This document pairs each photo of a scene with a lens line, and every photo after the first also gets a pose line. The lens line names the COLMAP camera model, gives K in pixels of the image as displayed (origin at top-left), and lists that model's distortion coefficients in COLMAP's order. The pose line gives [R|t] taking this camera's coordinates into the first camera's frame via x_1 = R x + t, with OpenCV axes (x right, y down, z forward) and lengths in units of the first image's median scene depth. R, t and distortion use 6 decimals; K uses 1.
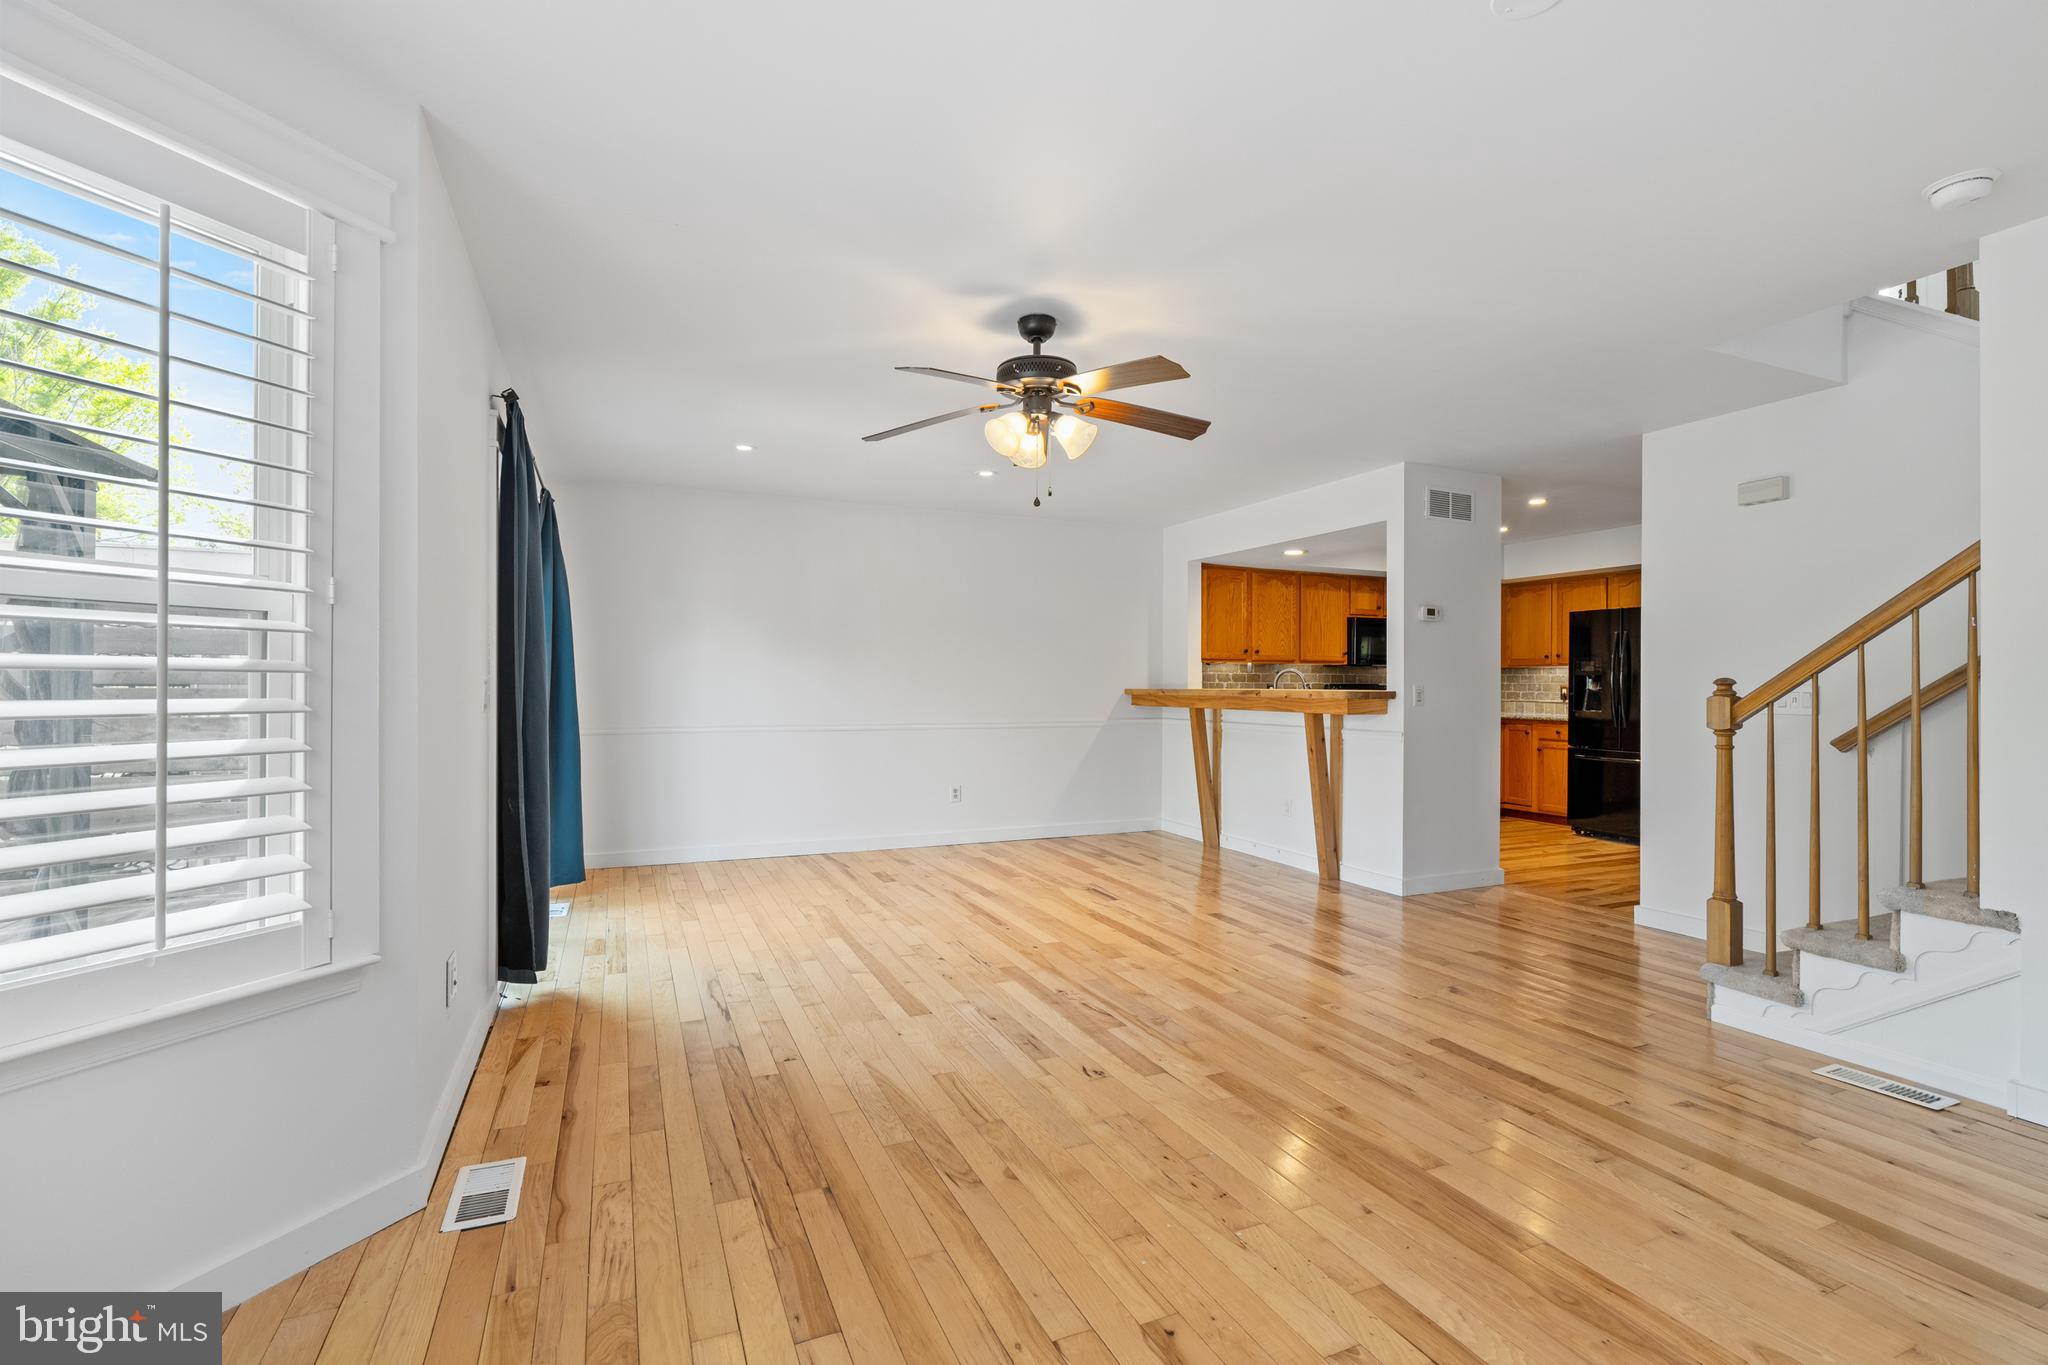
lens RADIAL K [[912.8, 0, 1024.0], [0, 912.8, 682.5], [0, 0, 1]] dist [-0.010900, 0.000386]
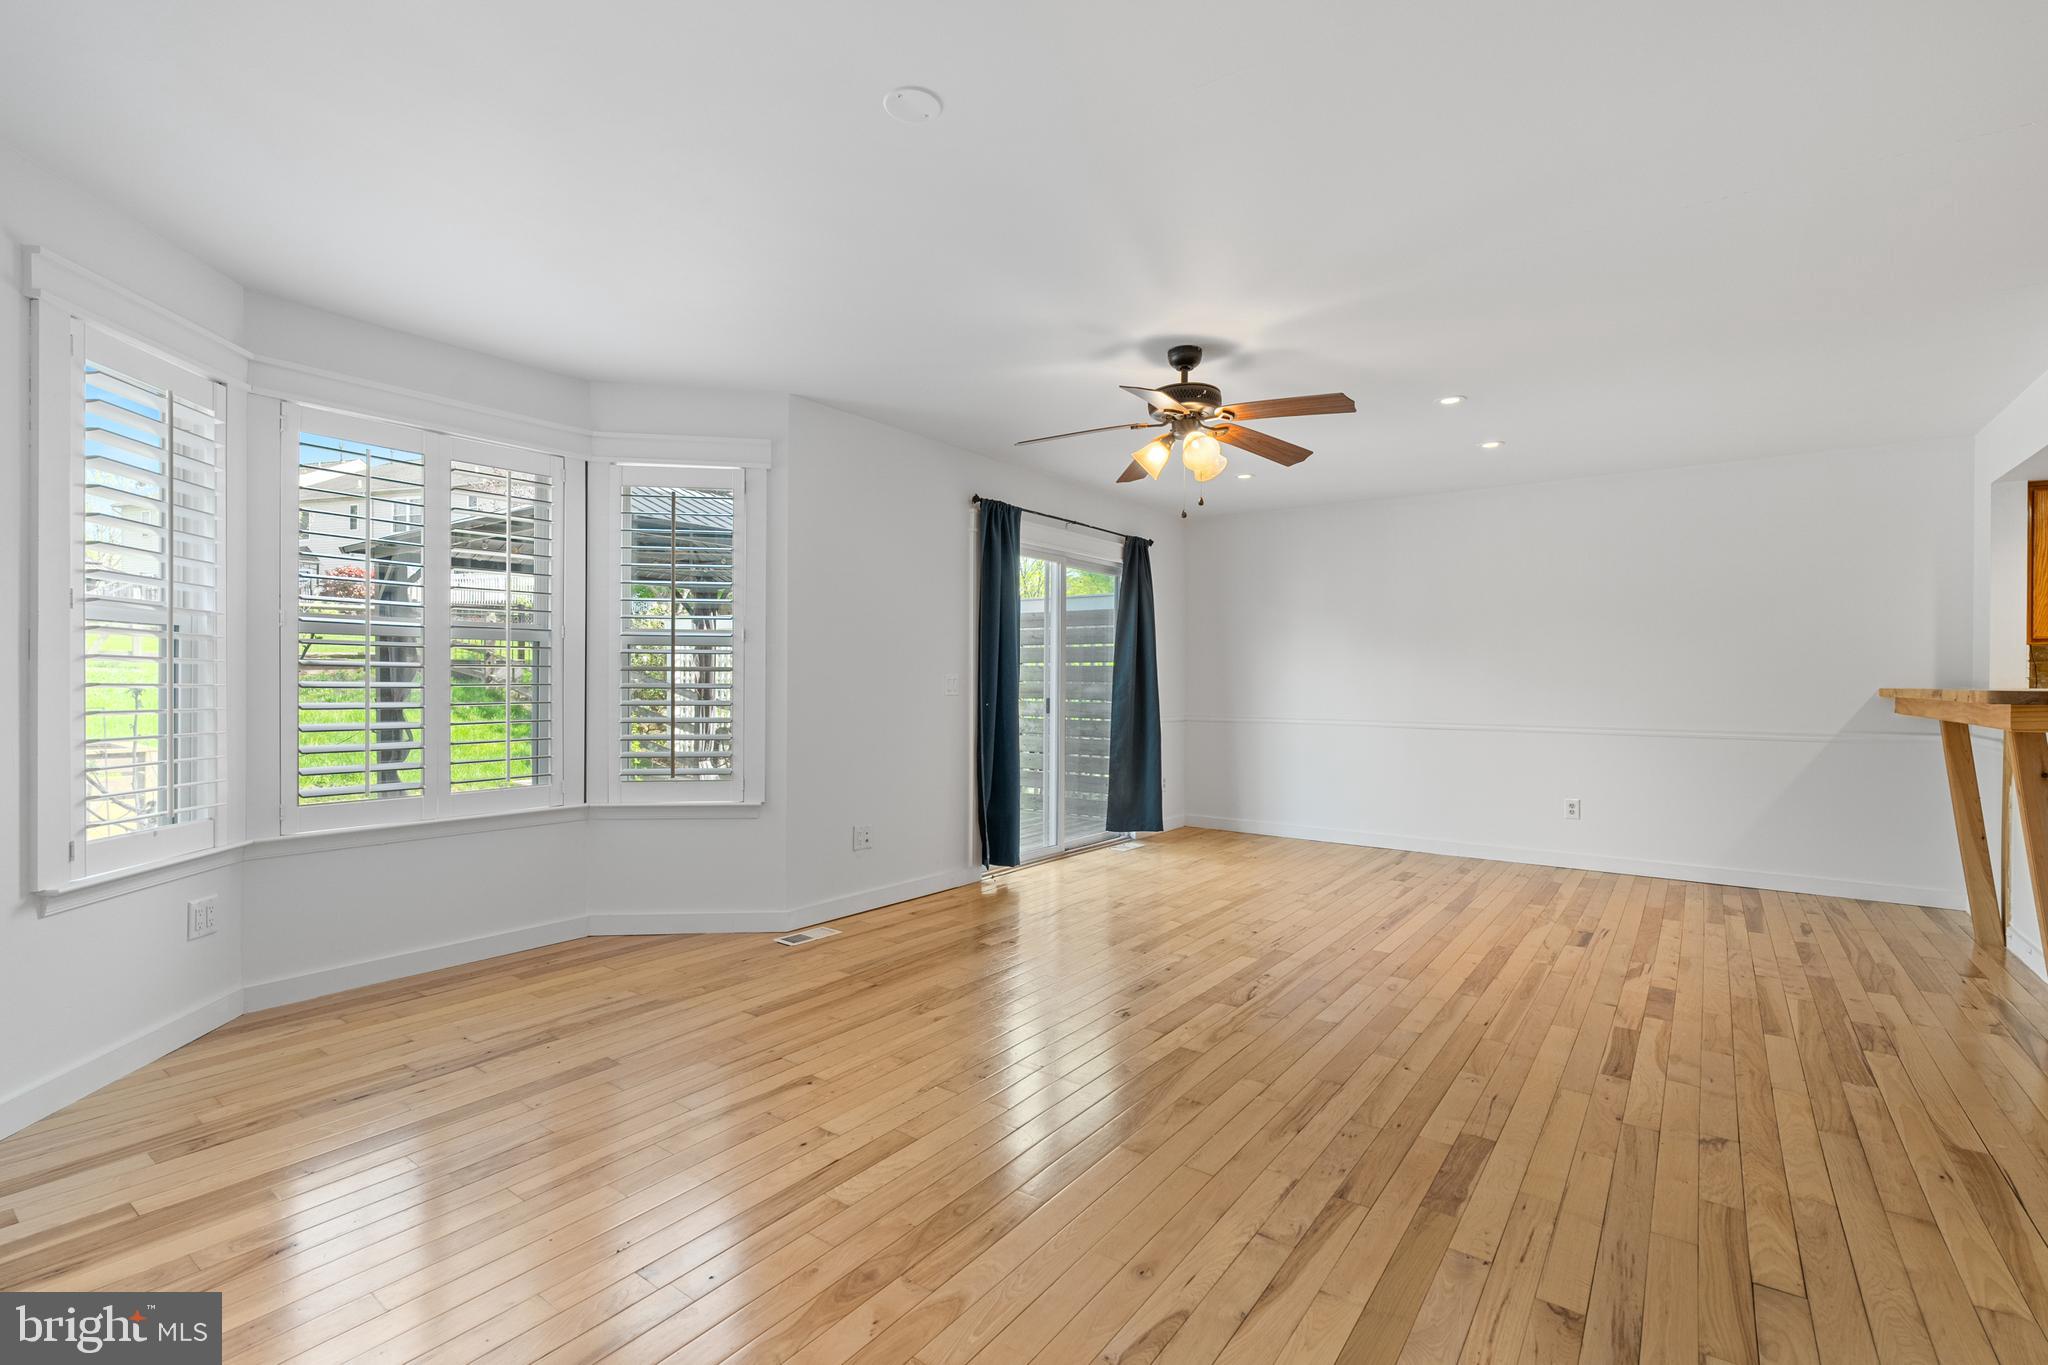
lens RADIAL K [[926.7, 0, 1020.3], [0, 926.7, 681.4], [0, 0, 1]] dist [-0.003236, 0.000298]
pose [[0.496002, -0.000967, -0.868321, 0.767742], [0.000536, 1.000000, -0.000807, 0.006806], [0.868321, -0.000065, 0.496002, 0.225374]]
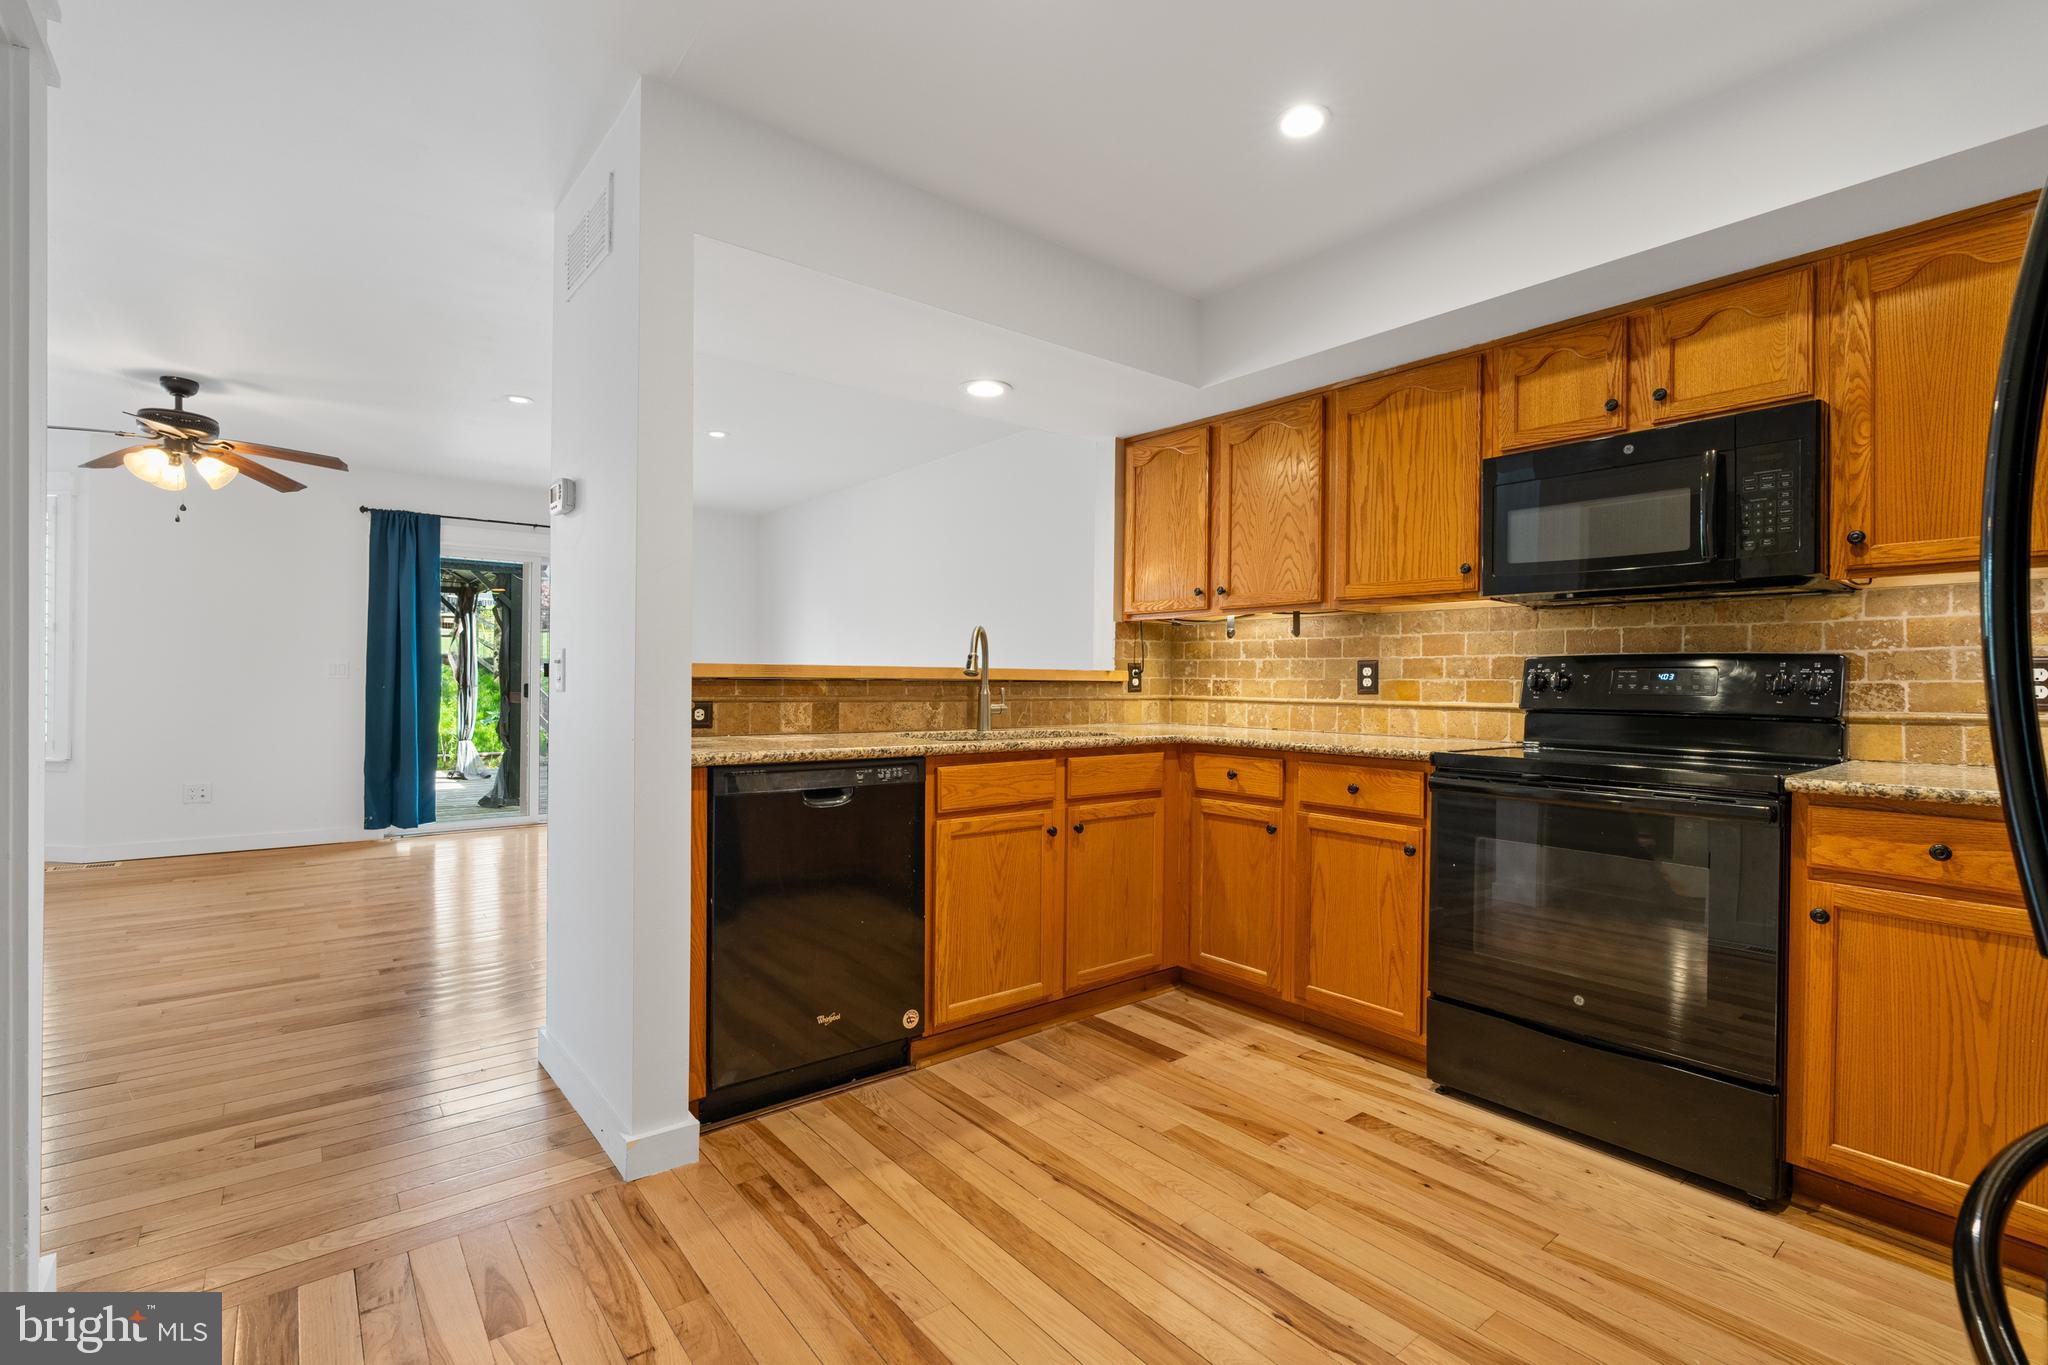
lens RADIAL K [[926.7, 0, 1020.3], [0, 926.7, 681.4], [0, 0, 1]] dist [-0.003236, 0.000298]
pose [[0.258737, -0.001177, -0.965947, 1.379134], [-0.005399, 0.999982, -0.002665, 0.028782], [0.965933, 0.005905, 0.258726, 1.562676]]
